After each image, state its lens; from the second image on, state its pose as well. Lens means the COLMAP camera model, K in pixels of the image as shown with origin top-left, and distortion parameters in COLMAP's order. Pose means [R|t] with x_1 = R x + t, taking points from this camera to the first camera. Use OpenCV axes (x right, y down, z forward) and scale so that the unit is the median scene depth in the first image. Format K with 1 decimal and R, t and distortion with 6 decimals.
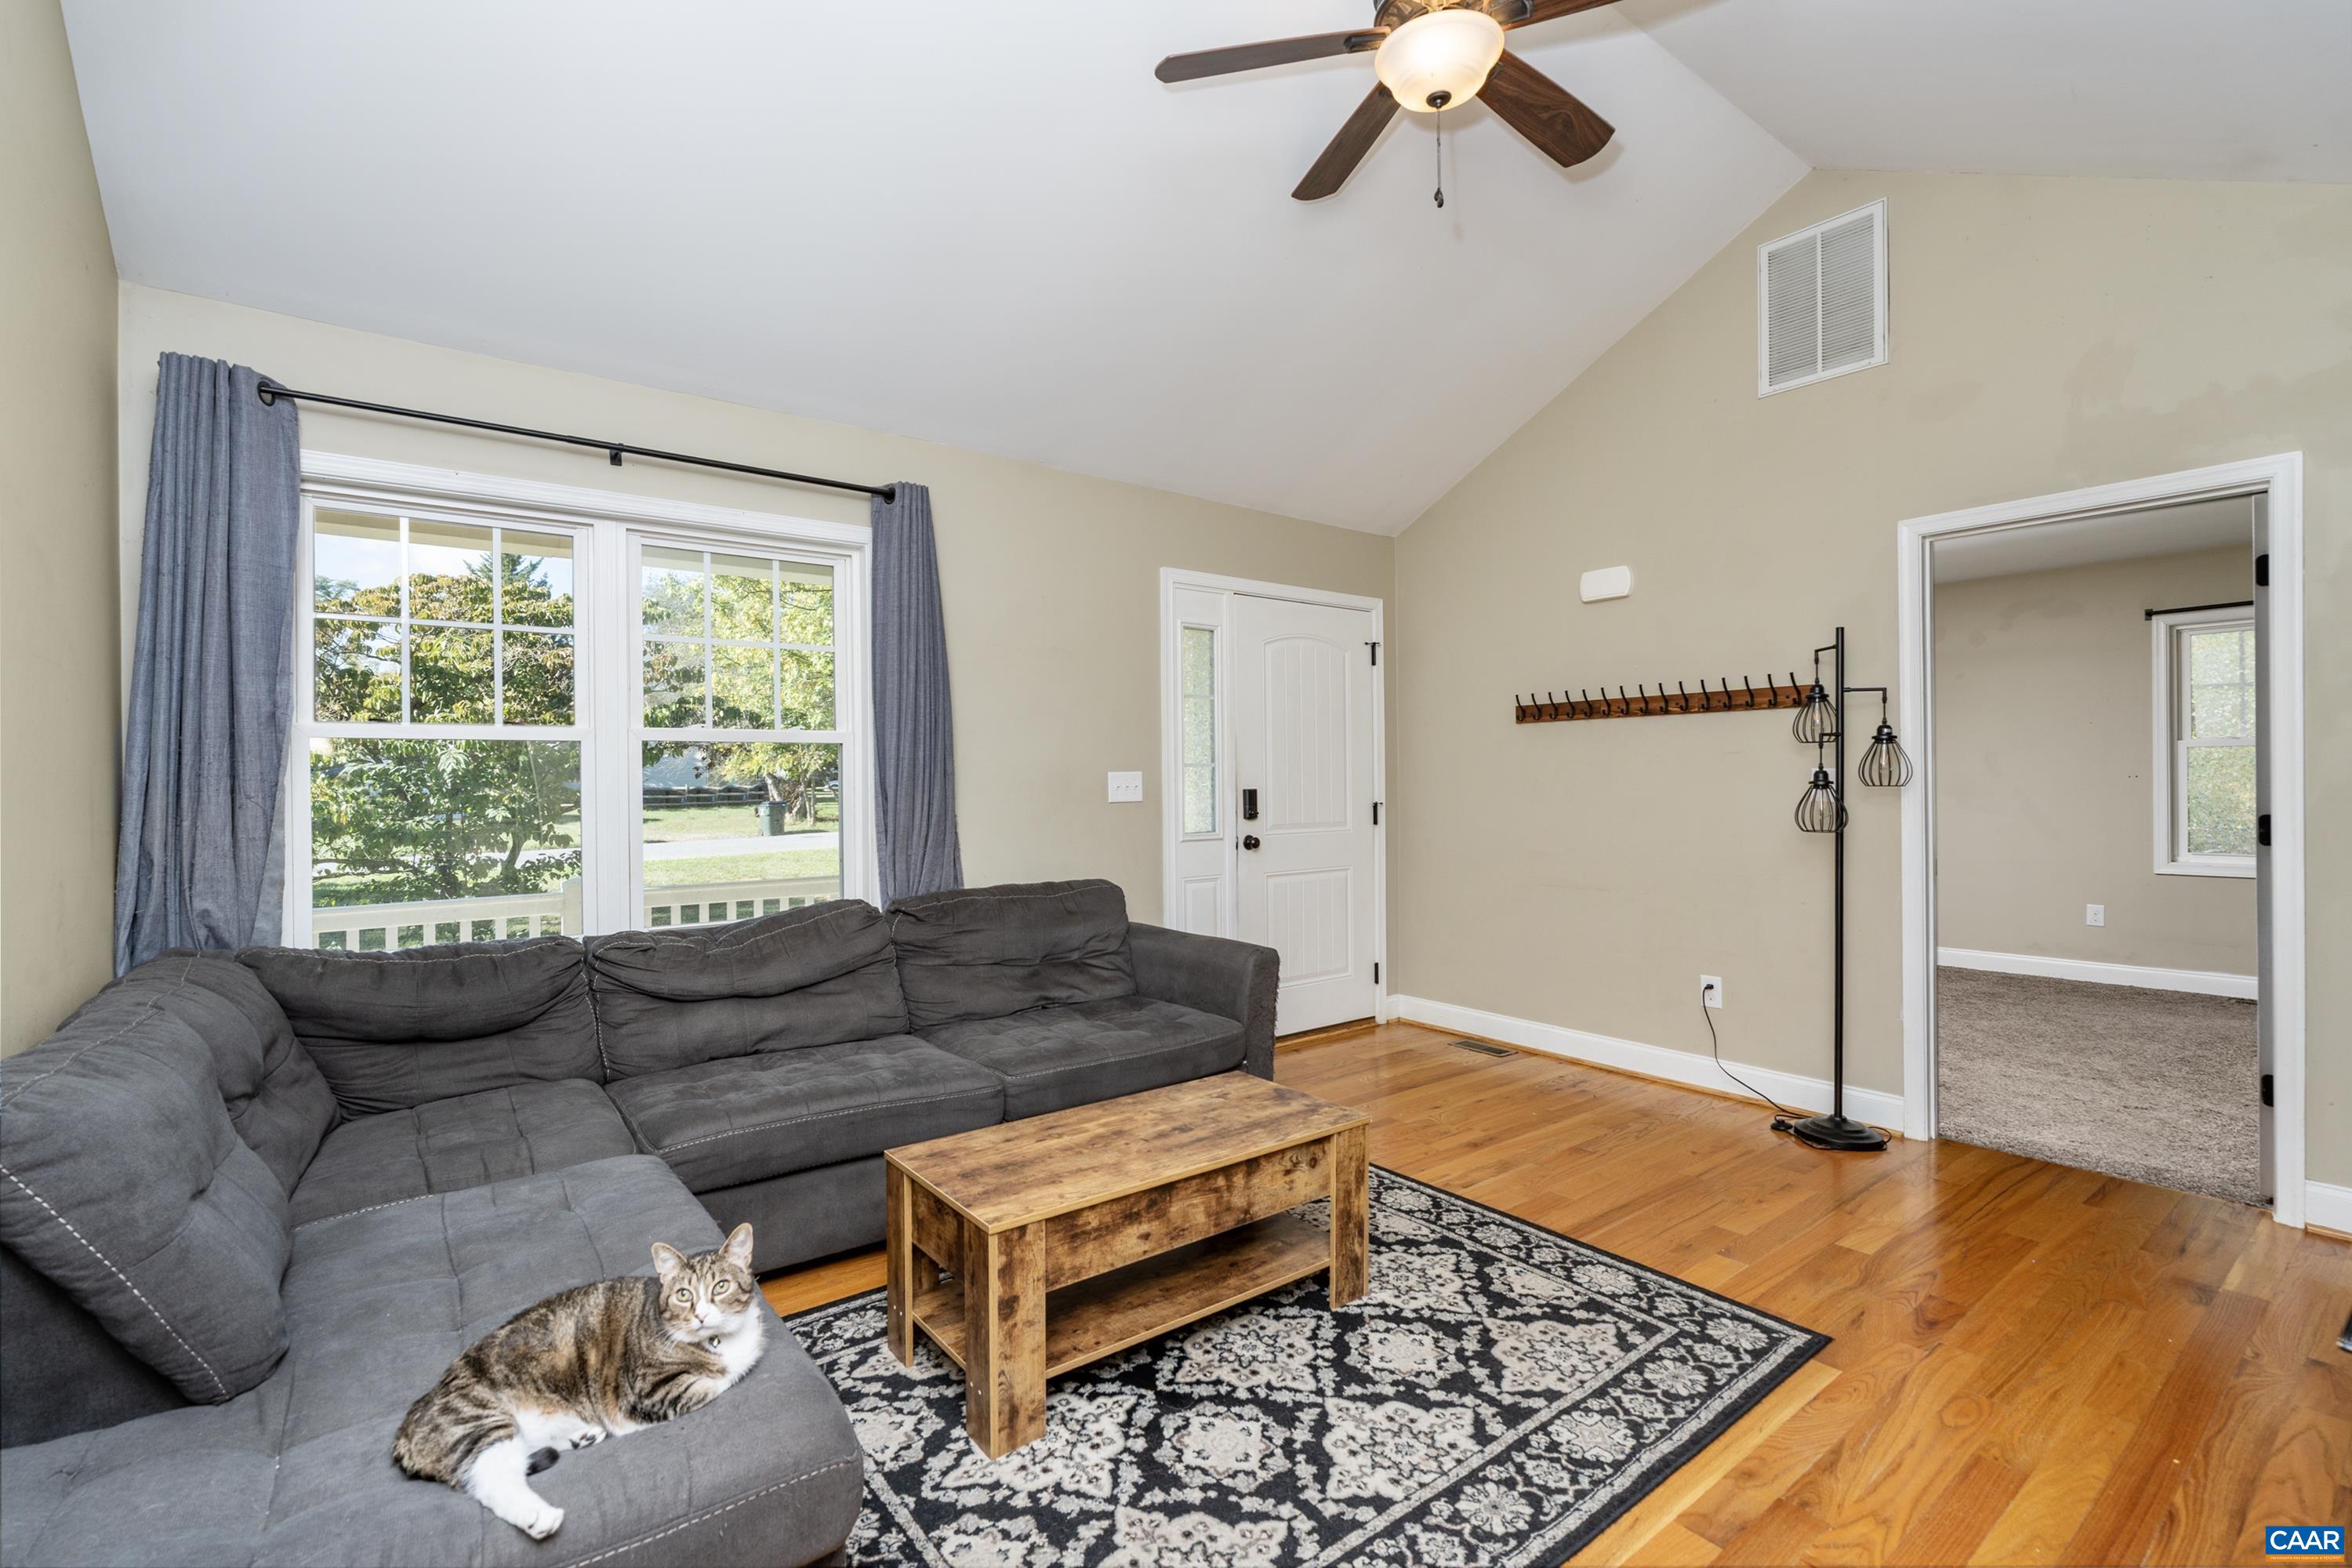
lens RADIAL K [[1034.4, 0, 1123.0], [0, 1034.4, 784.0], [0, 0, 1]] dist [-0.003153, 0.000148]
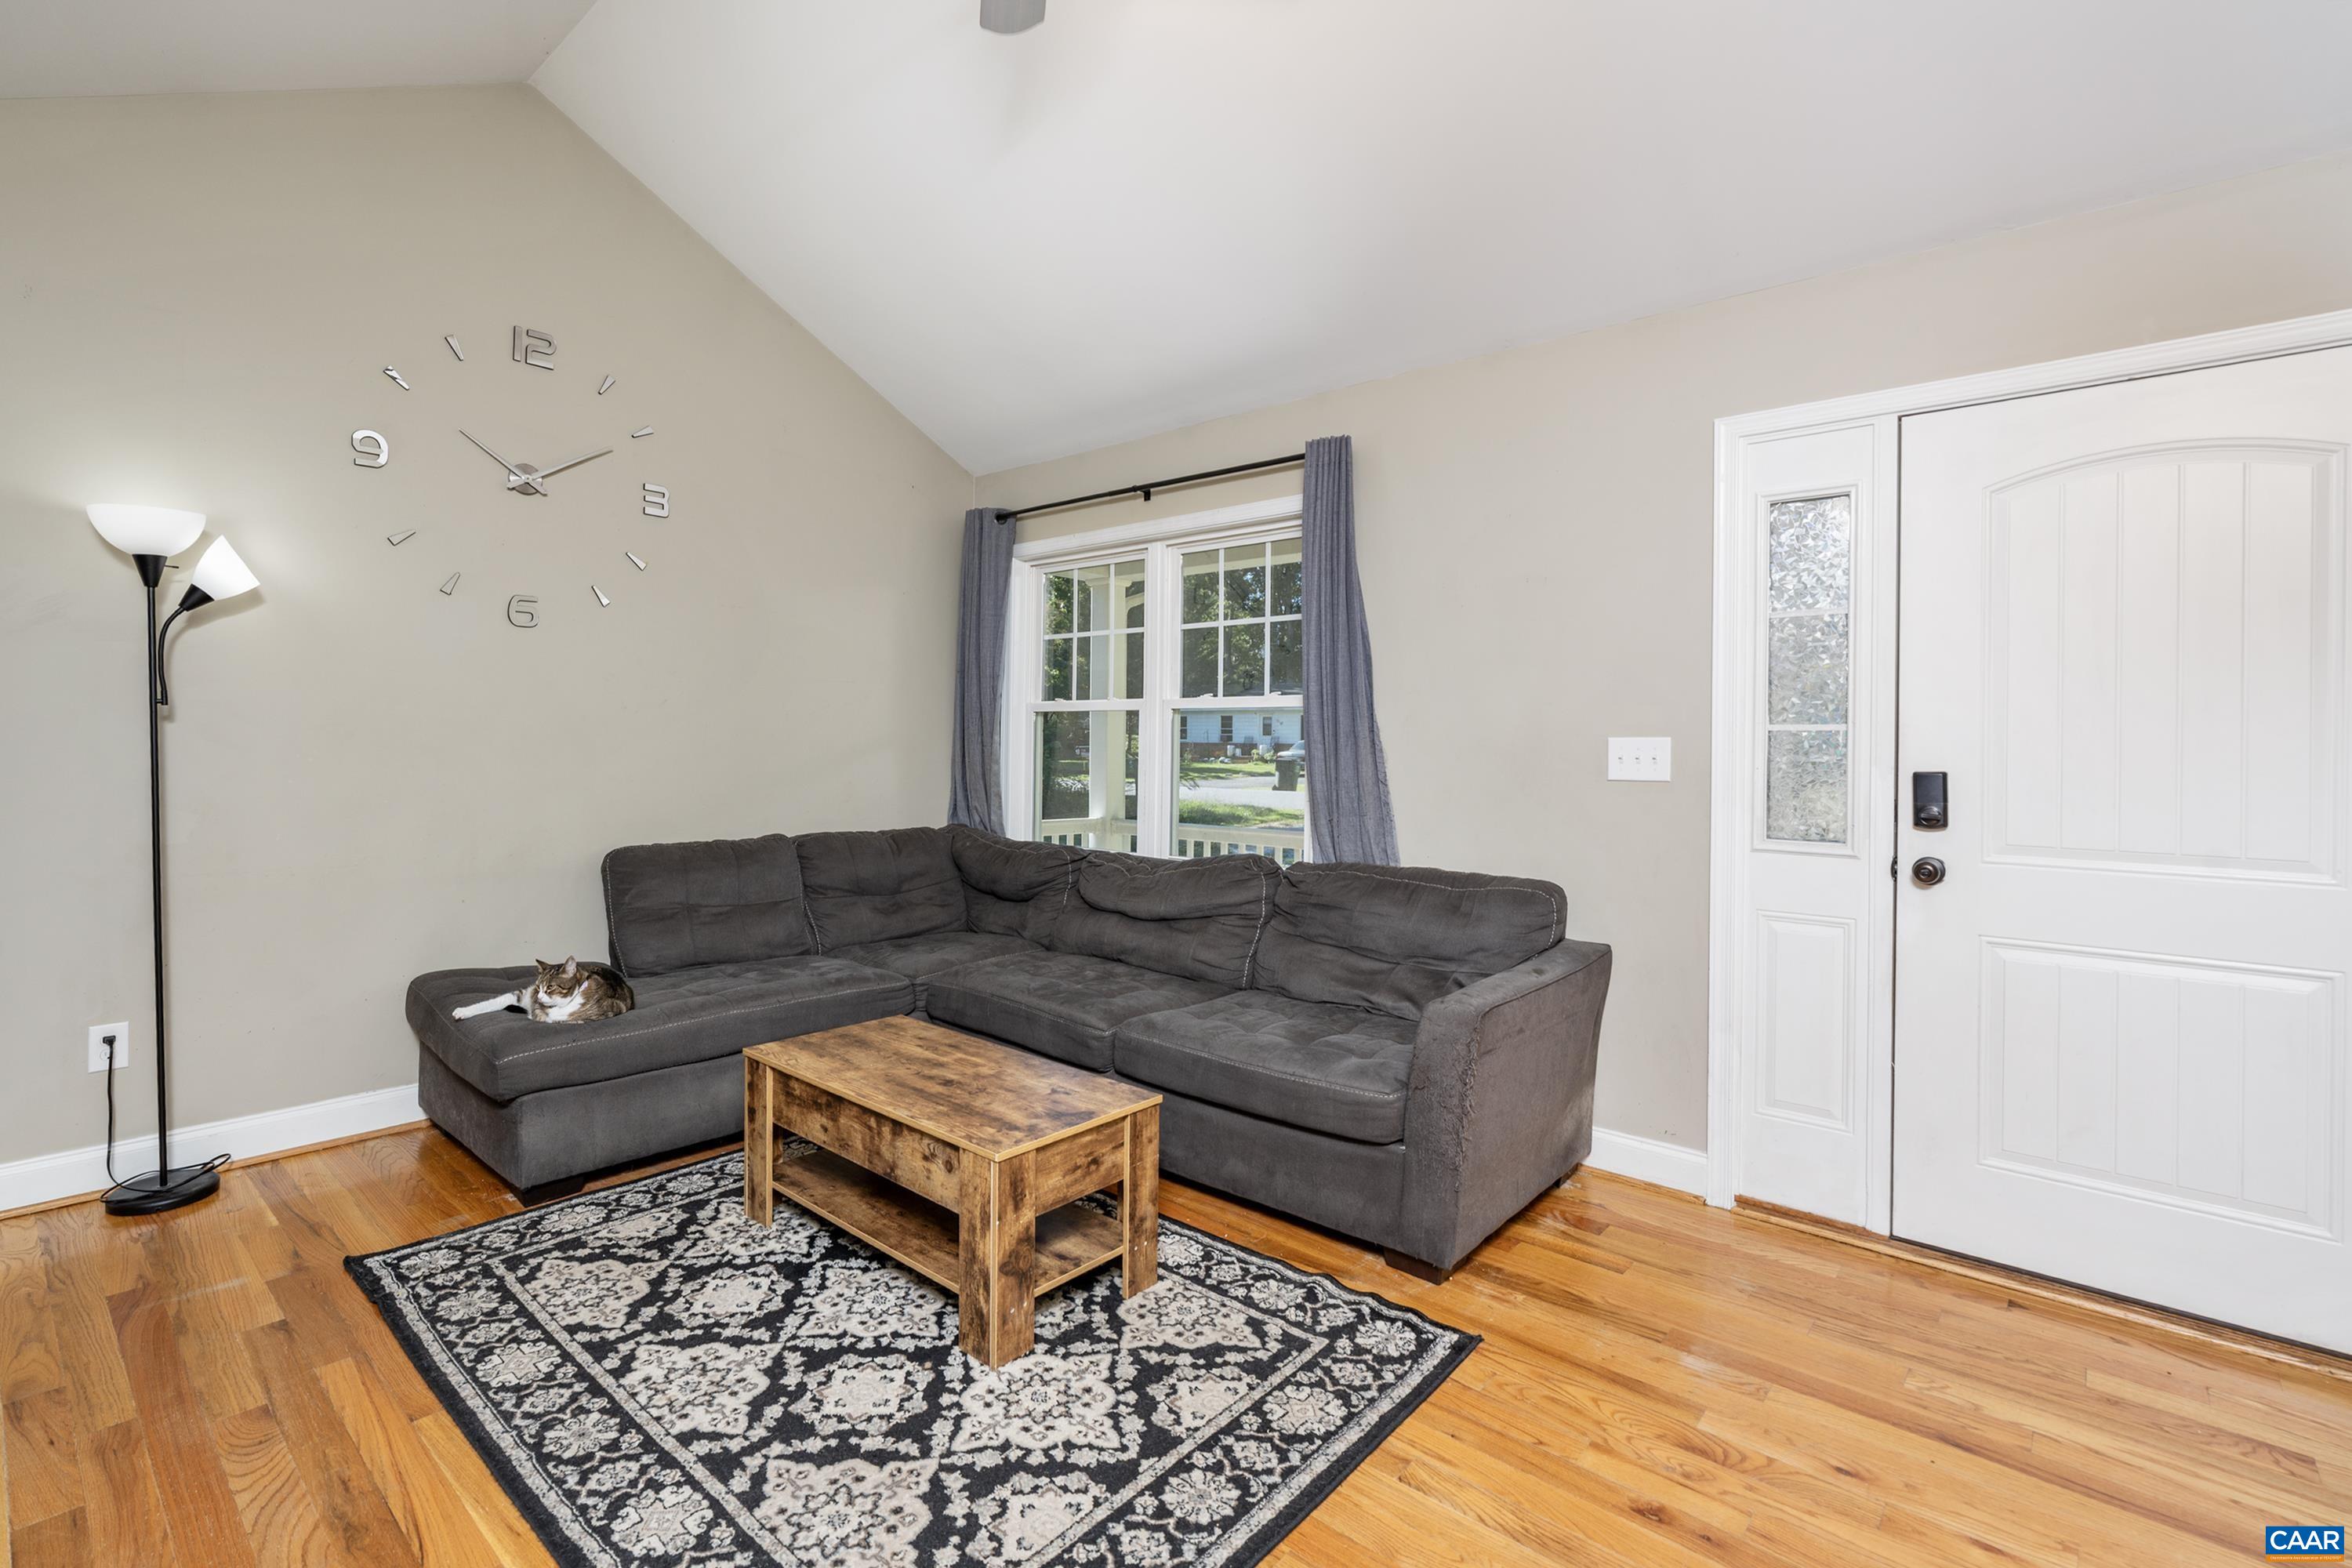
lens RADIAL K [[1063.5, 0, 1175.5], [0, 1063.5, 751.5], [0, 0, 1]] dist [-0.003022, -0.000009]
pose [[0.224807, 0.017506, -0.974246, 1.173389], [-0.019777, 0.999715, 0.013400, -0.010606], [0.974203, 0.016255, 0.225089, 1.024483]]
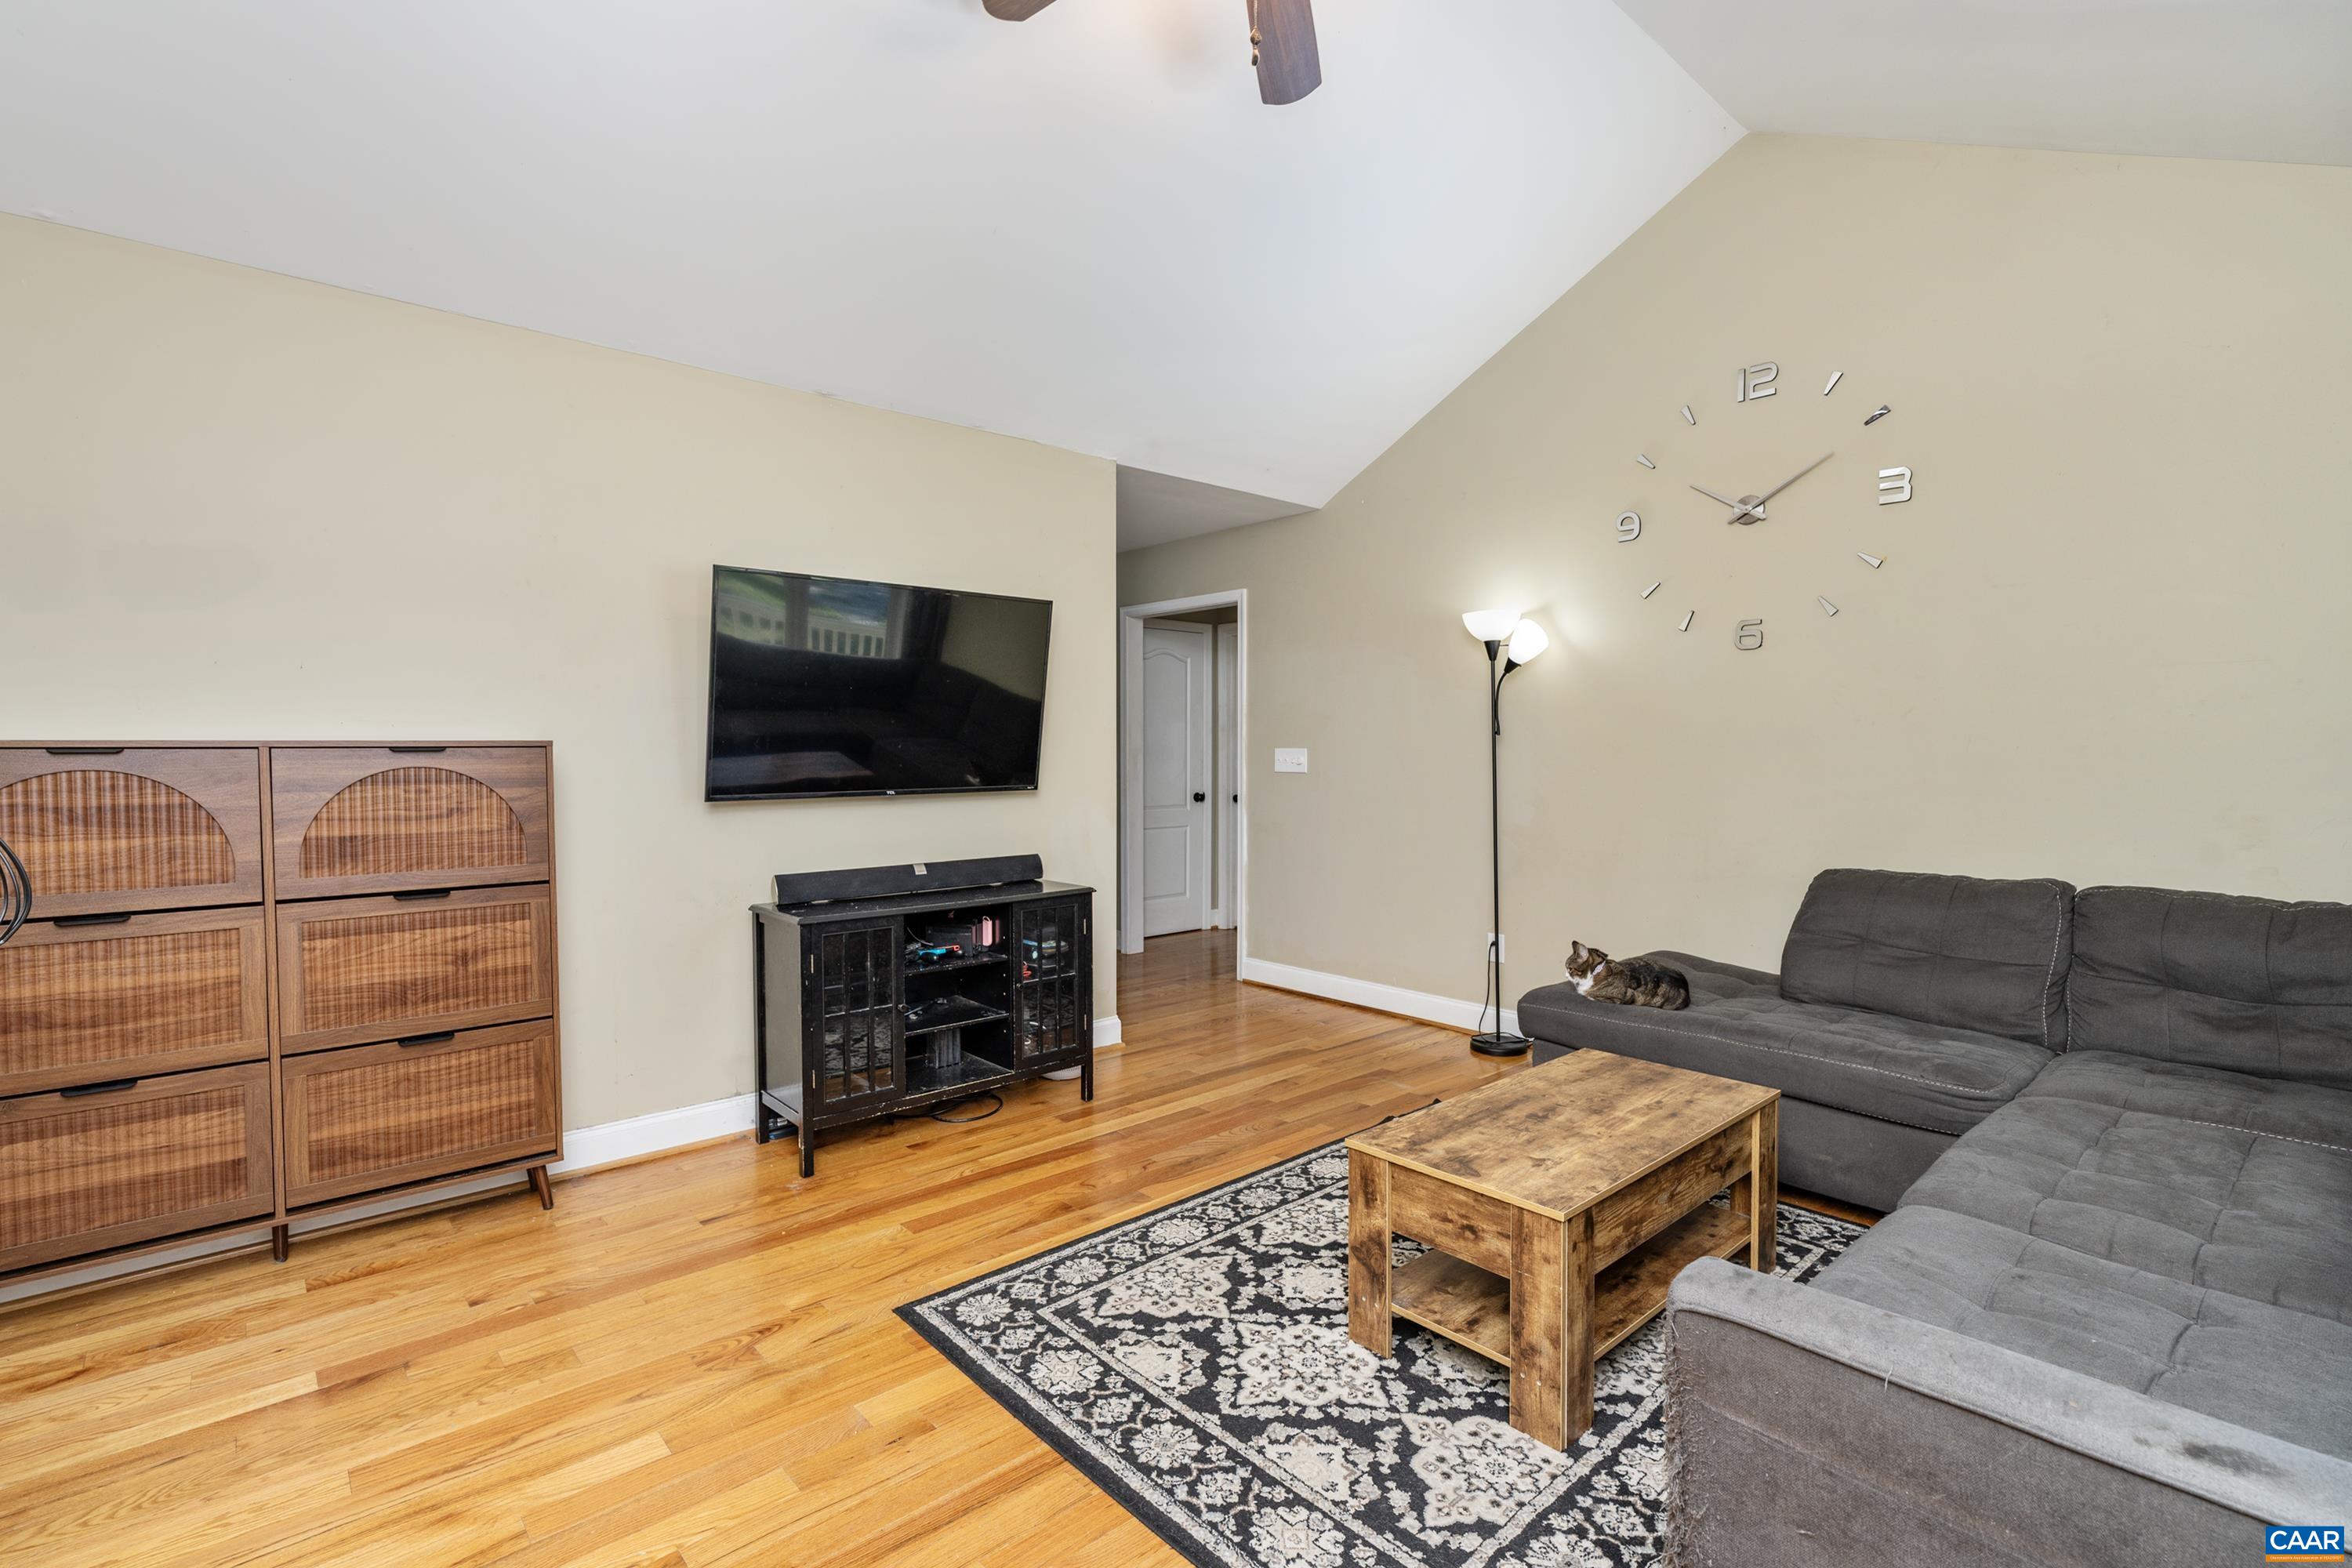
lens RADIAL K [[1063.3, 0, 1133.9], [0, 1063.3, 788.8], [0, 0, 1]] dist [-0.001695, 0.000163]
pose [[-0.996633, 0.011916, -0.081119, 0.529261], [0.008595, 0.999116, 0.041156, -0.013091], [0.081538, 0.040320, -0.995854, 2.027858]]
